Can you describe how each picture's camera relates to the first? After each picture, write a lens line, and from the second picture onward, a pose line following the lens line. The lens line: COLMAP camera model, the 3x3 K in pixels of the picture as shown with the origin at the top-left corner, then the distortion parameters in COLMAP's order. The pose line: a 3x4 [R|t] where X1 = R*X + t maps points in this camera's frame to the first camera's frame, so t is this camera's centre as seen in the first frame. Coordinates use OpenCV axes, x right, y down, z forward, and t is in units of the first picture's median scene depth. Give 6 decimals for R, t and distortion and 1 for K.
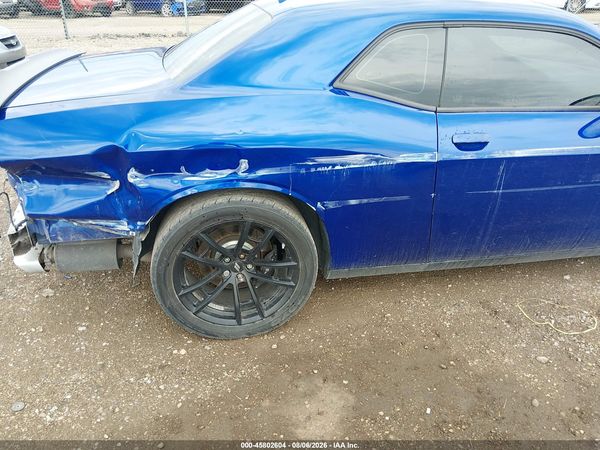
lens RADIAL K [[452.0, 0, 300.1], [0, 452.0, 229.6], [0, 0, 1]] dist [0.059763, -0.092534]
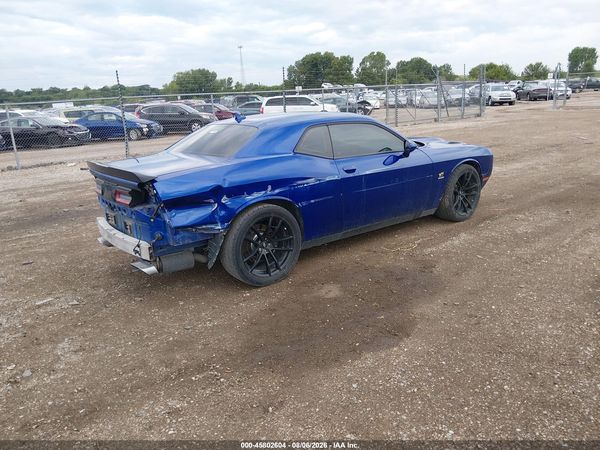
lens RADIAL K [[452.0, 0, 300.8], [0, 452.0, 230.2], [0, 0, 1]] dist [0.059763, -0.092534]
pose [[0.888441, -0.175841, 0.423973, -0.884198], [0.270788, 0.946630, -0.174829, 0.438577], [-0.370603, 0.270131, 0.888641, -0.873301]]
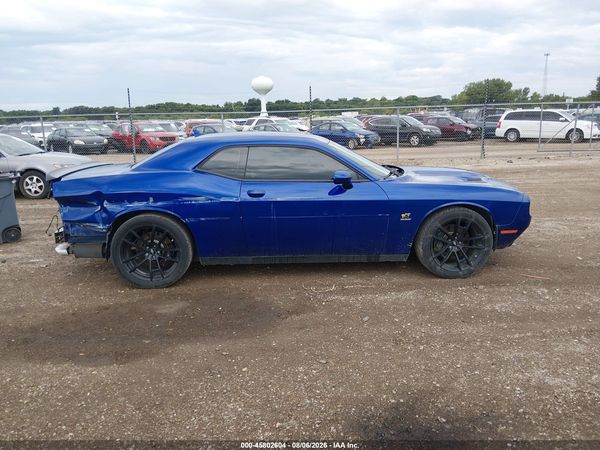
lens RADIAL K [[452.0, 0, 298.4], [0, 452.0, 227.4], [0, 0, 1]] dist [0.059763, -0.092534]
pose [[0.991556, 0.004926, -0.129584, 0.880925], [-0.039921, 0.962345, -0.268882, 0.560990], [0.123380, 0.271785, 0.954416, -1.053656]]
